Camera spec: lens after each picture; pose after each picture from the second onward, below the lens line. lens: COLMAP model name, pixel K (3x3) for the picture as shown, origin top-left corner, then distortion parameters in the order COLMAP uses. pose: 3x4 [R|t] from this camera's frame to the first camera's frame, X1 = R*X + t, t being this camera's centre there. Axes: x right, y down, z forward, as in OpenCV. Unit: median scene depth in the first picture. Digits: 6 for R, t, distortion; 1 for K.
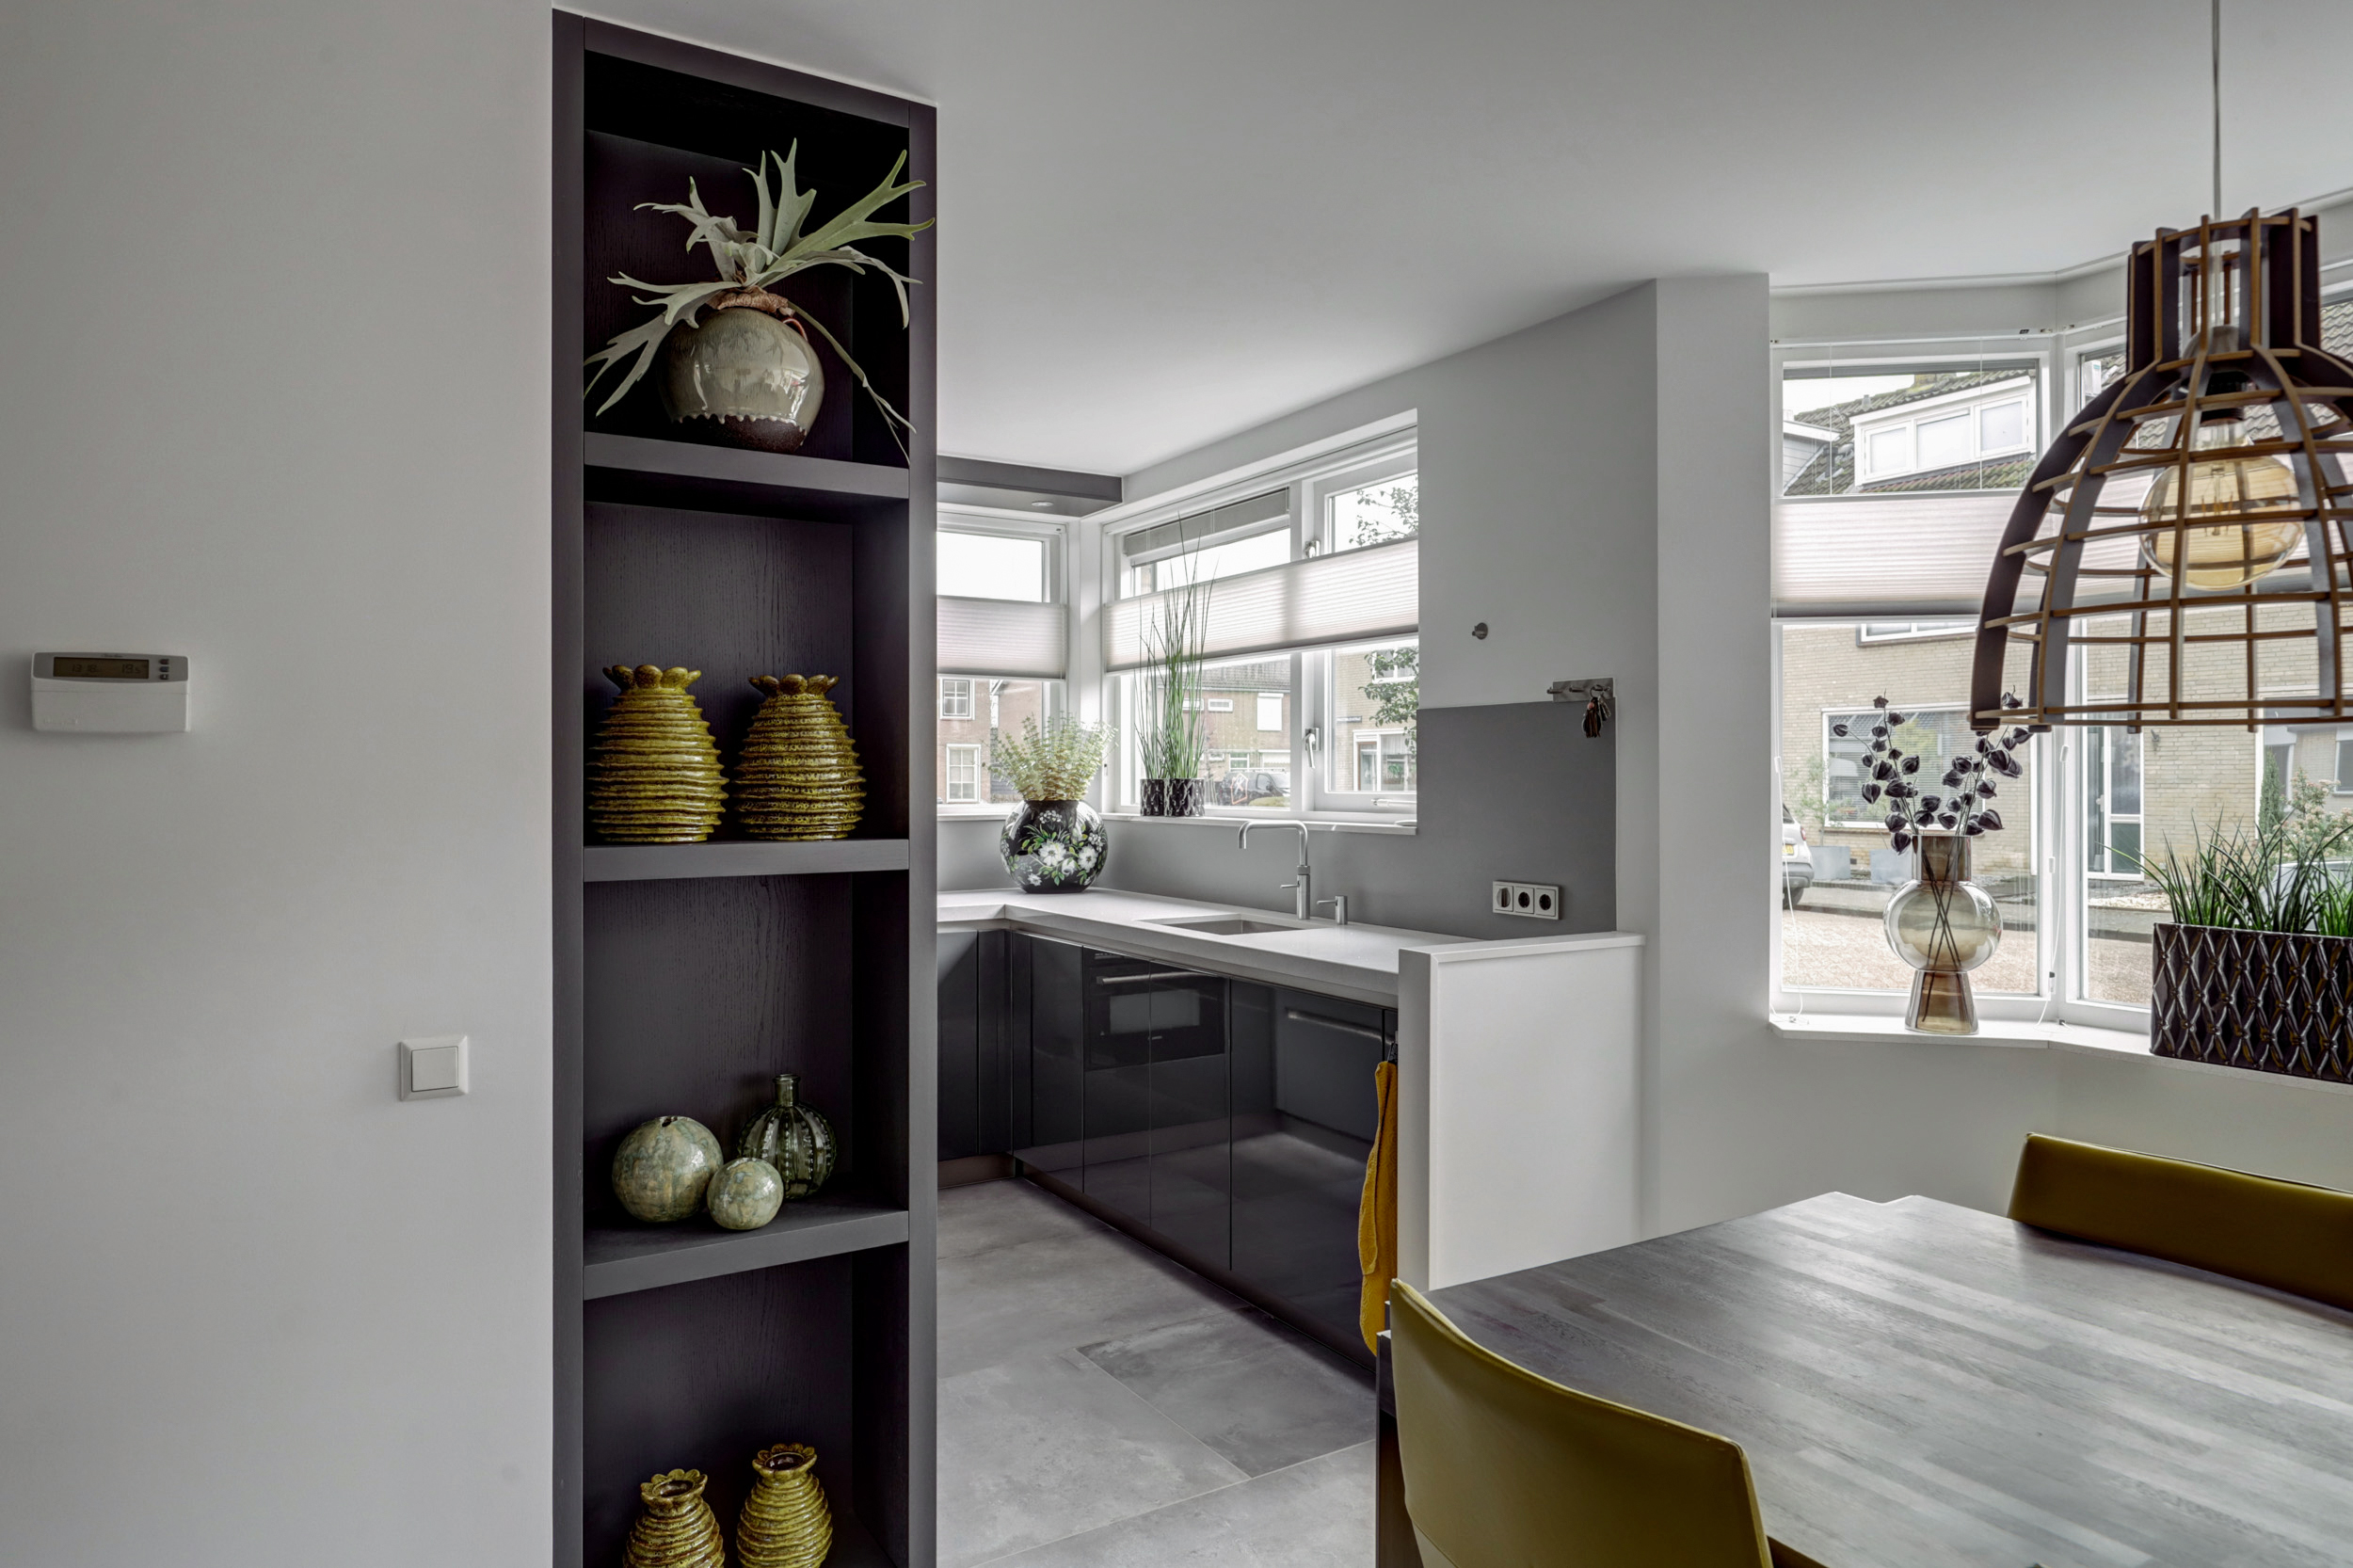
lens RADIAL K [[1440.3, 0, 1176.5], [0, 1440.3, 784.0], [0, 0, 1]] dist [0.003428, 0.000085]
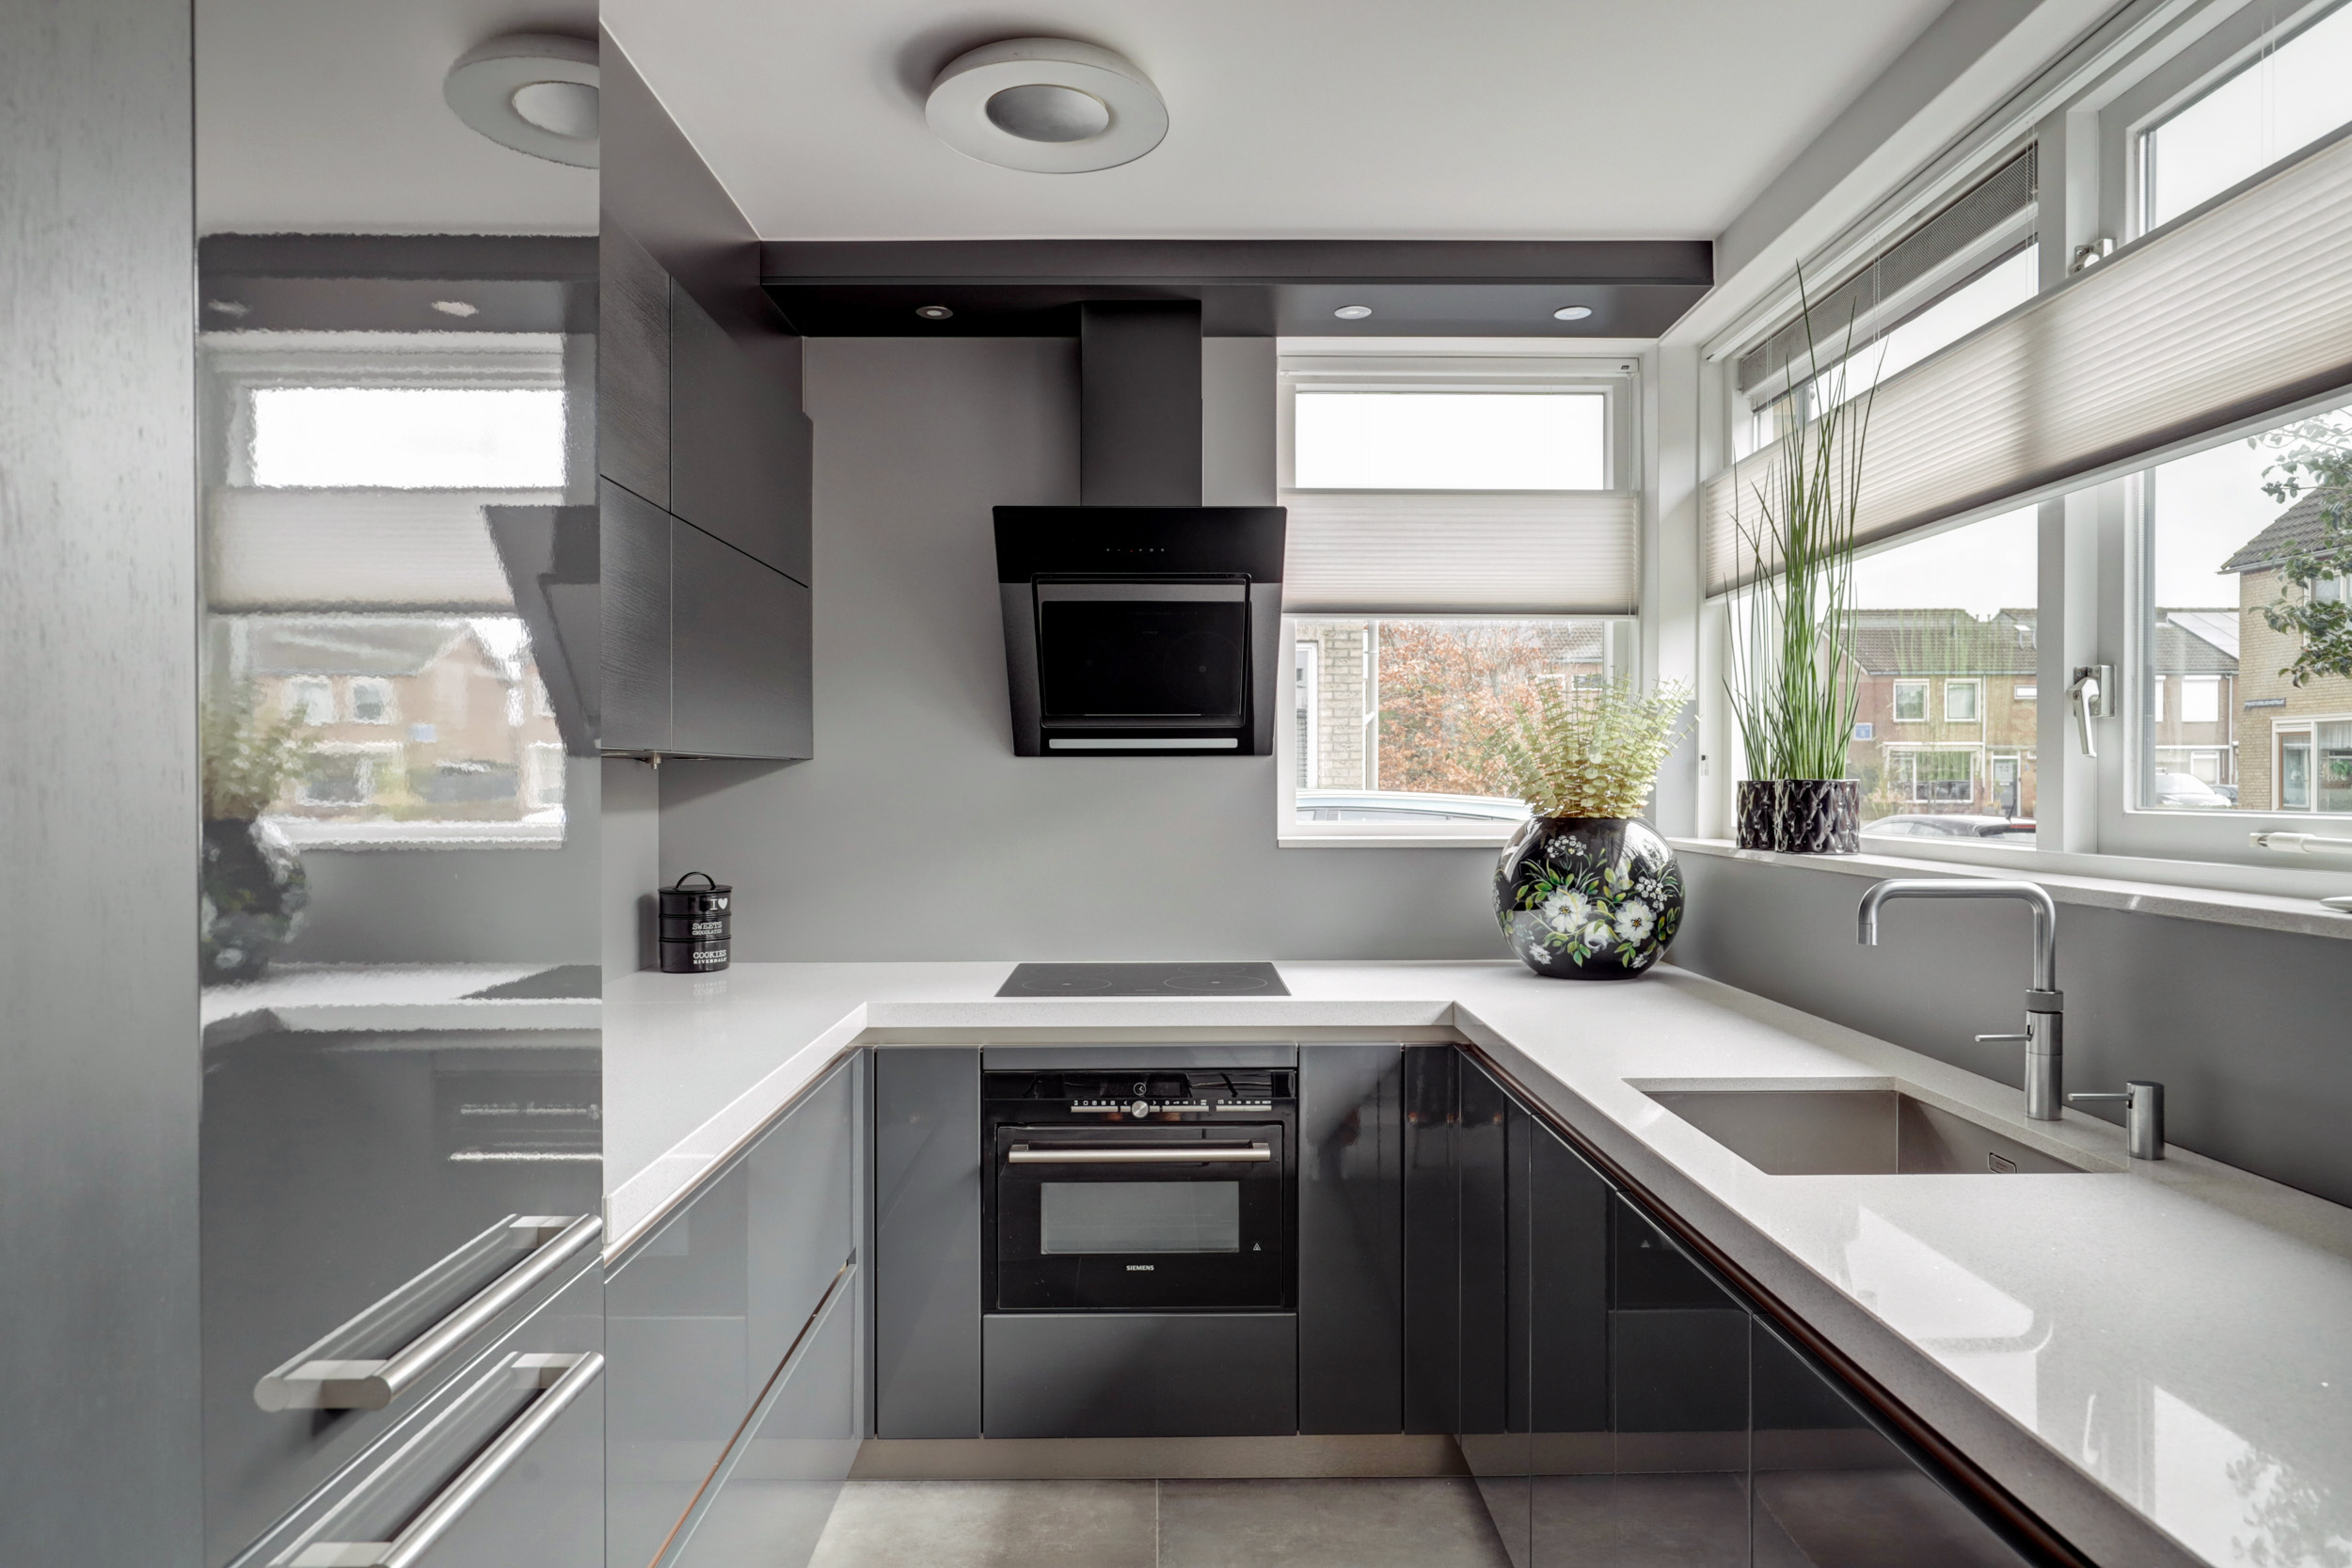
lens RADIAL K [[1439.5, 0, 1176.0], [0, 1439.5, 784.0], [0, 0, 1]] dist [0.003428, 0.000085]
pose [[0.863250, 0.001547, -0.504775, 0.067521], [-0.002273, 0.999997, -0.000822, -0.001242], [0.504772, 0.001857, 0.863251, 0.426477]]
